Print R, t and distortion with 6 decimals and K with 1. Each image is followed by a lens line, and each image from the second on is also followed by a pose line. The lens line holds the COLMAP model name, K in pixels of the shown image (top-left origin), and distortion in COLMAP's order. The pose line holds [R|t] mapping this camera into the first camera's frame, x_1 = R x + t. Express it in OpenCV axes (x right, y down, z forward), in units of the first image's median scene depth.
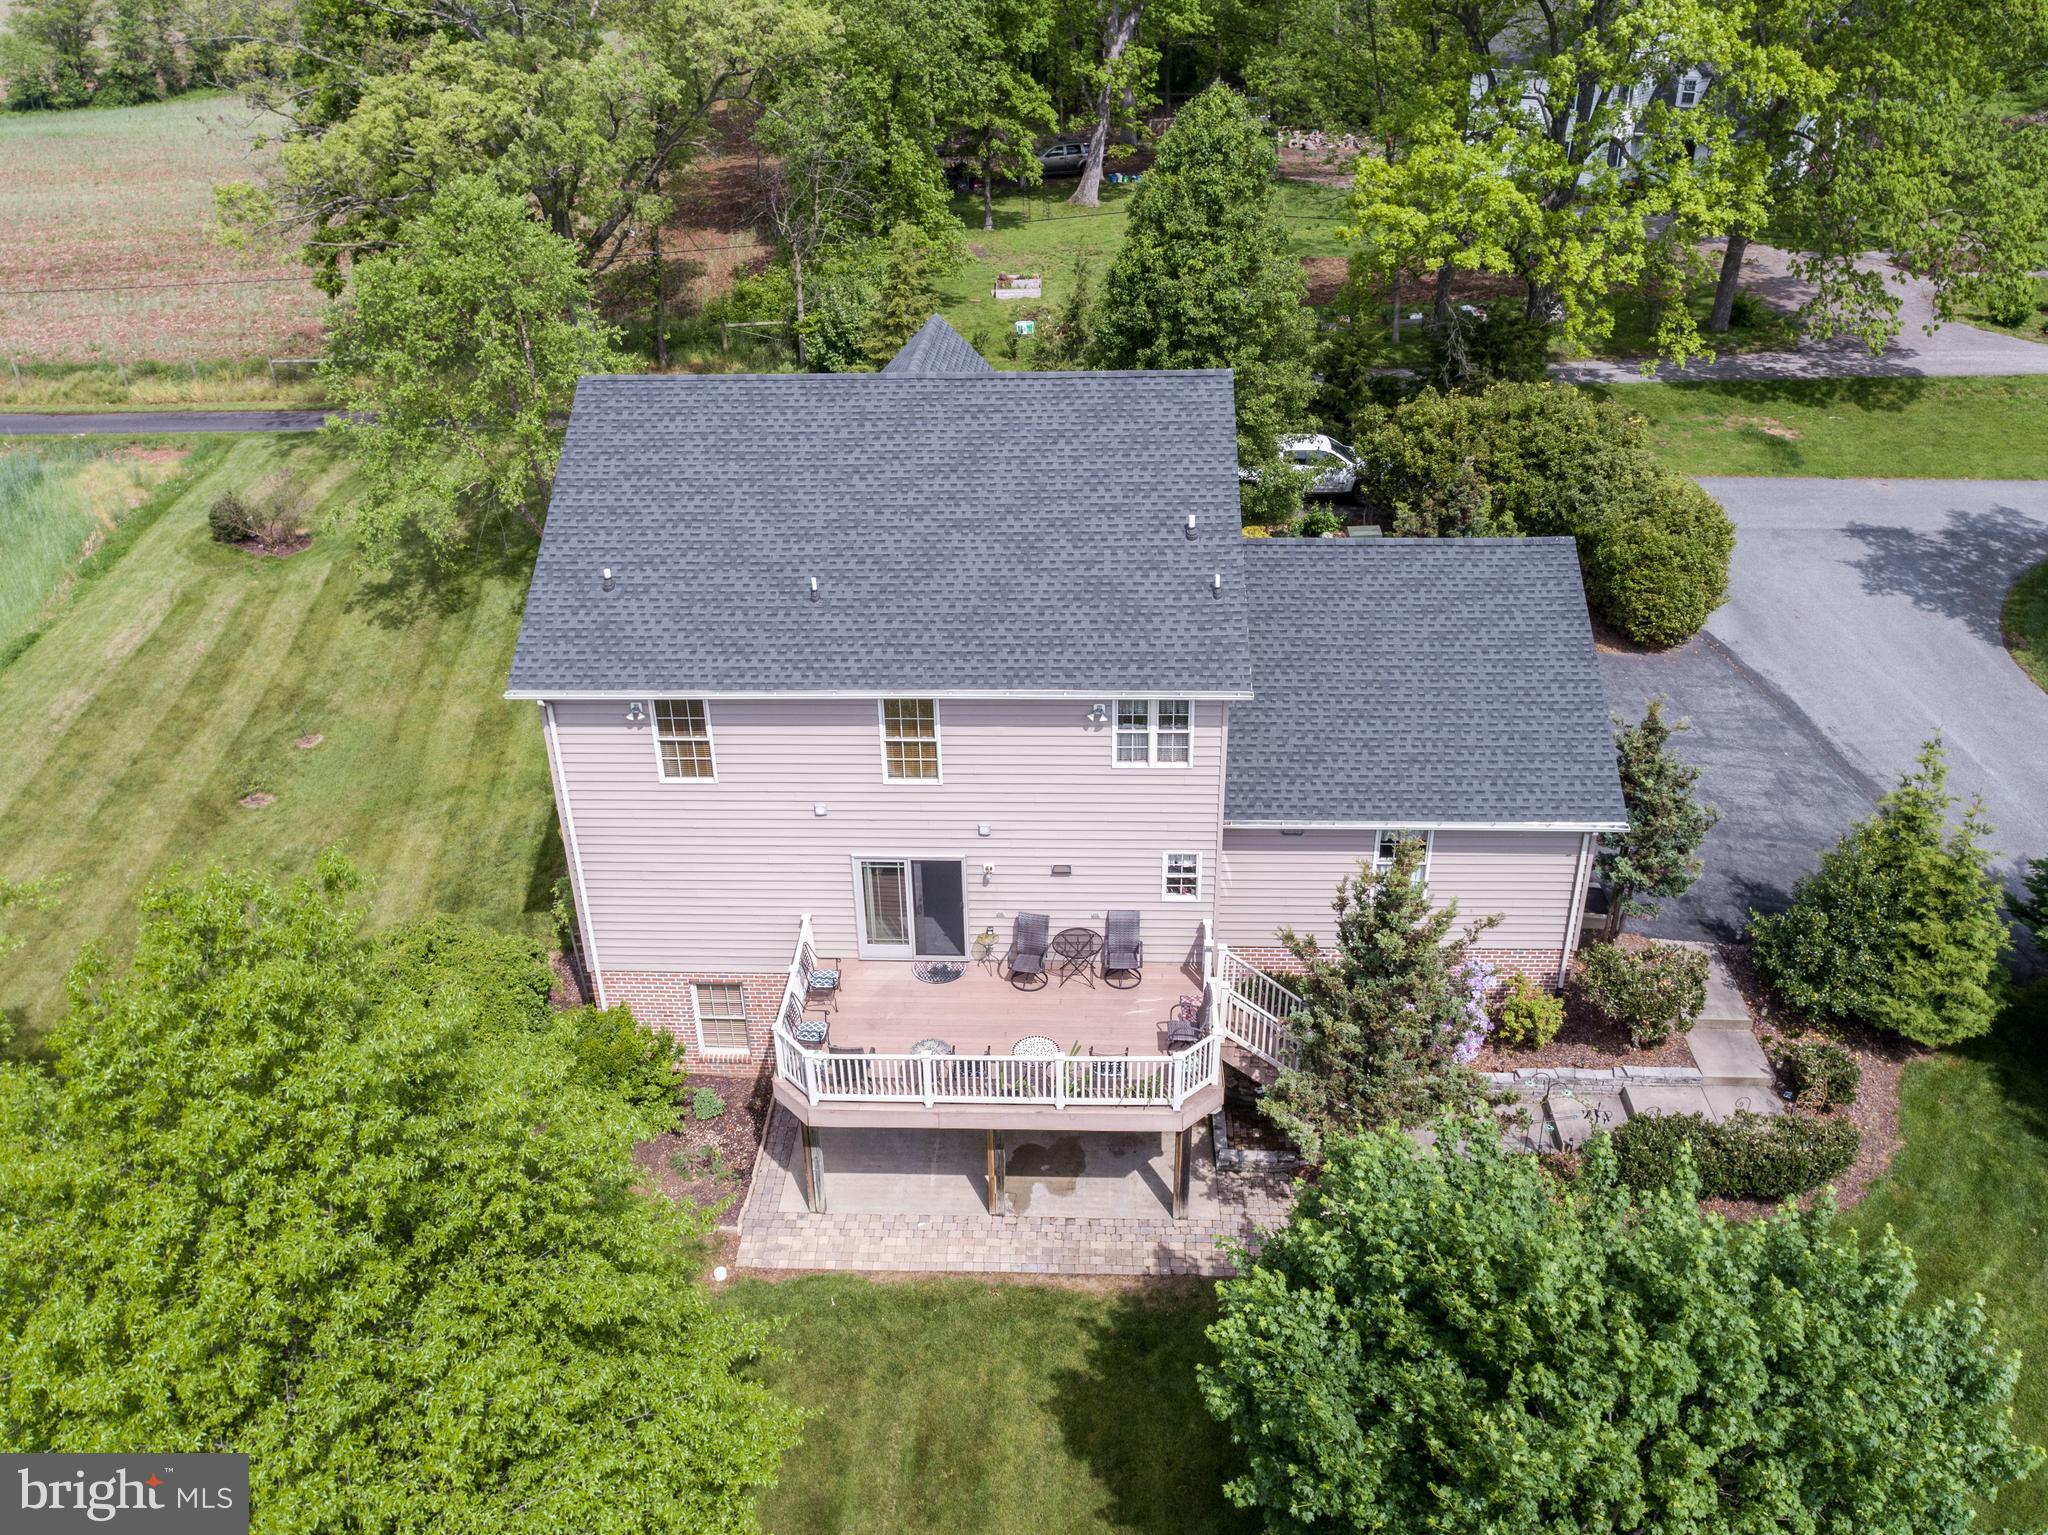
lens RADIAL K [[1580.5, 0, 1024.0], [0, 1580.5, 767.5], [0, 0, 1]] dist [-0.011444, 0.003453]
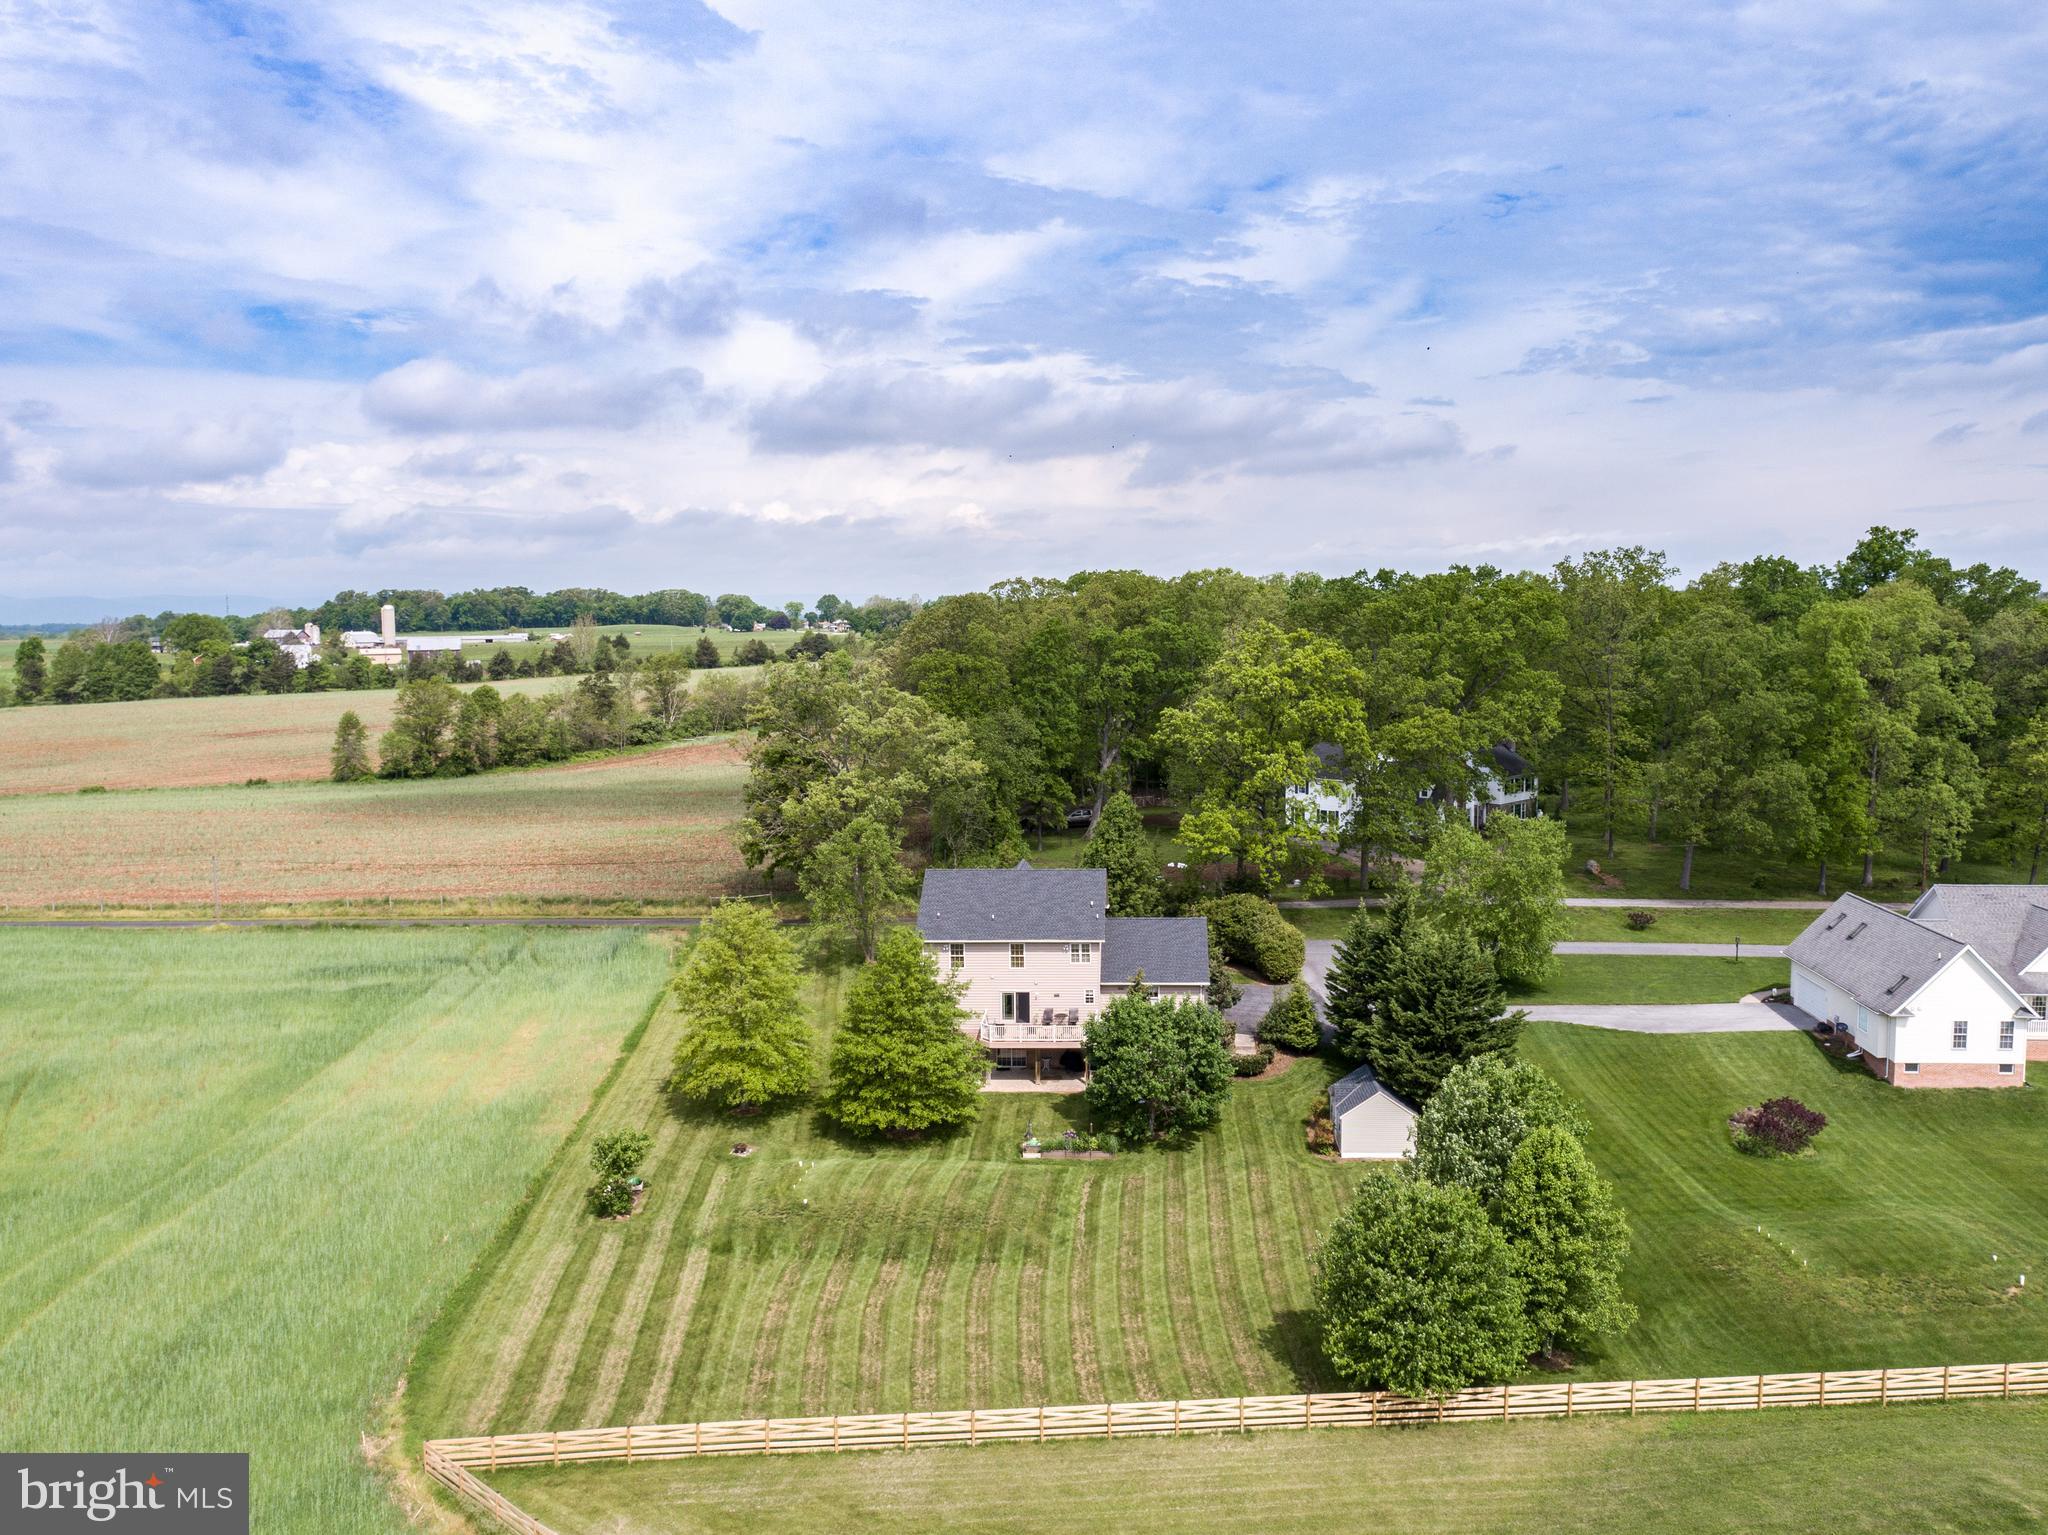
lens RADIAL K [[1580.5, 0, 1024.0], [0, 1580.5, 767.5], [0, 0, 1]] dist [-0.011444, 0.003453]
pose [[0.999425, 0.010499, -0.032241, 0.024451], [-0.022279, 0.920136, -0.390964, 0.412315], [0.025561, 0.391458, 0.919841, -1.048889]]
